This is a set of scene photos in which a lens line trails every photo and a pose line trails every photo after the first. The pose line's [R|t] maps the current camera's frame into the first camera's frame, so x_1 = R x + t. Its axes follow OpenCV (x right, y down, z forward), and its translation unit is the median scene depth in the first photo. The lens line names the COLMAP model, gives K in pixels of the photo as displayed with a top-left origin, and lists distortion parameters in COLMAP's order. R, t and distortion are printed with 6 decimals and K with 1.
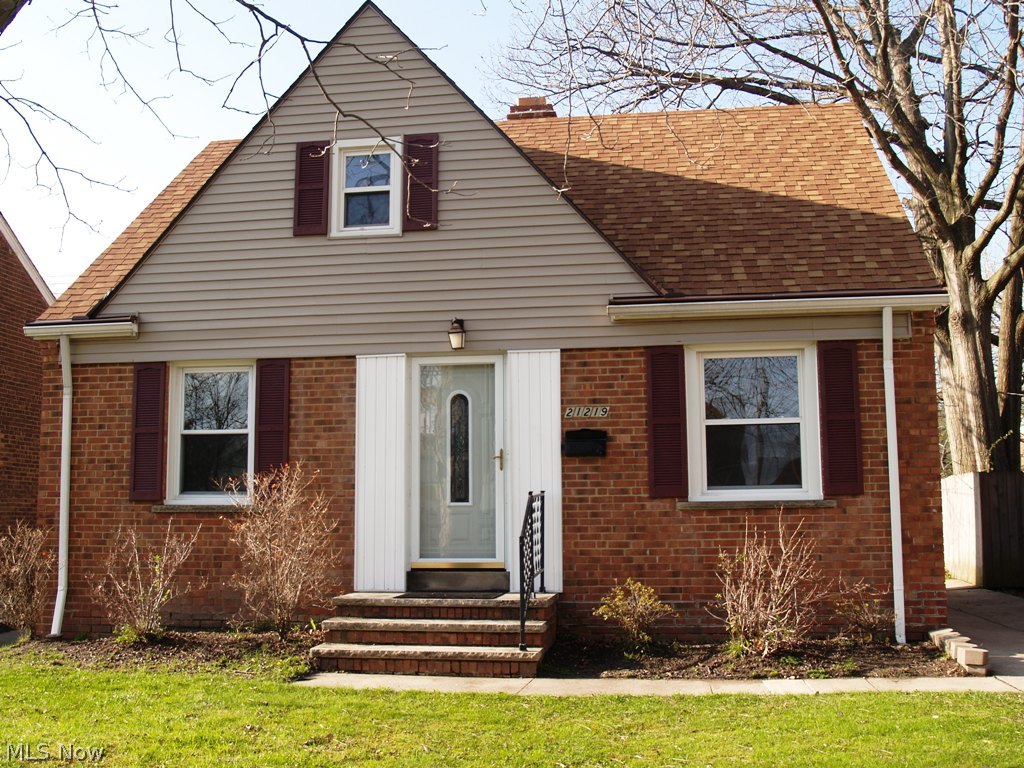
lens RADIAL K [[1097.5, 0, 512.4], [0, 1097.5, 385.2], [0, 0, 1]] dist [-0.108676, 0.000000]
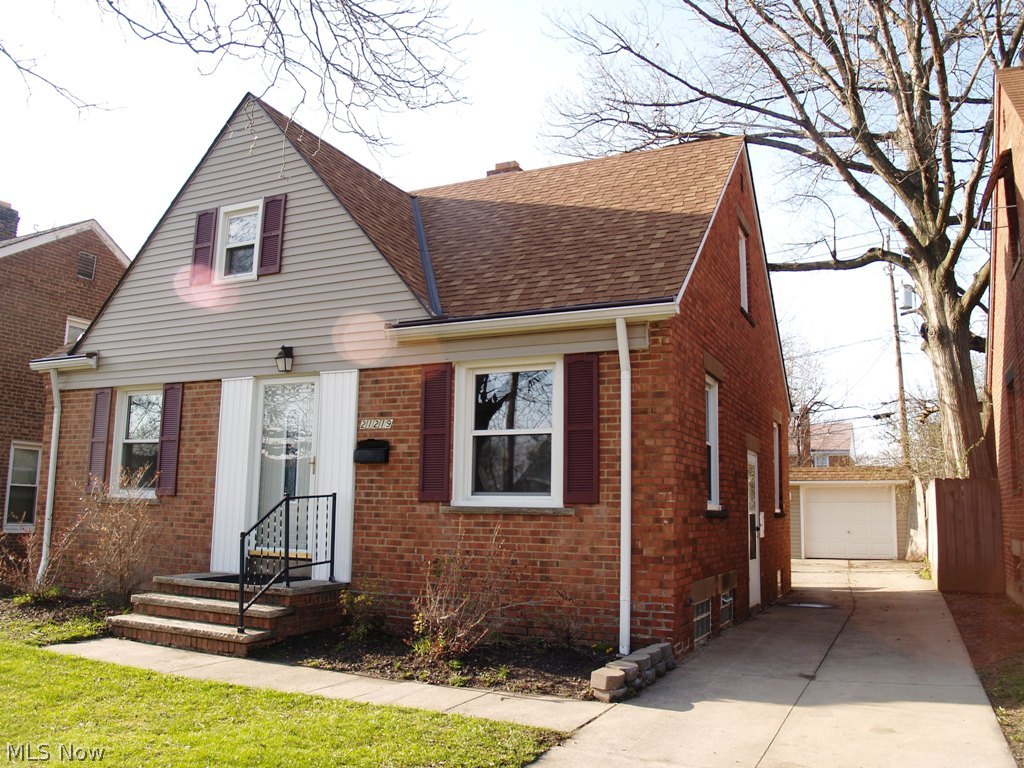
lens RADIAL K [[832.7, 0, 512.5], [0, 832.7, 384.6], [0, 0, 1]] dist [-0.129095, 0.083773]
pose [[0.958072, -0.020773, -0.285773, 0.450231], [0.013586, 0.999540, -0.027111, 0.008860], [0.286205, 0.022091, 0.957914, 0.219681]]
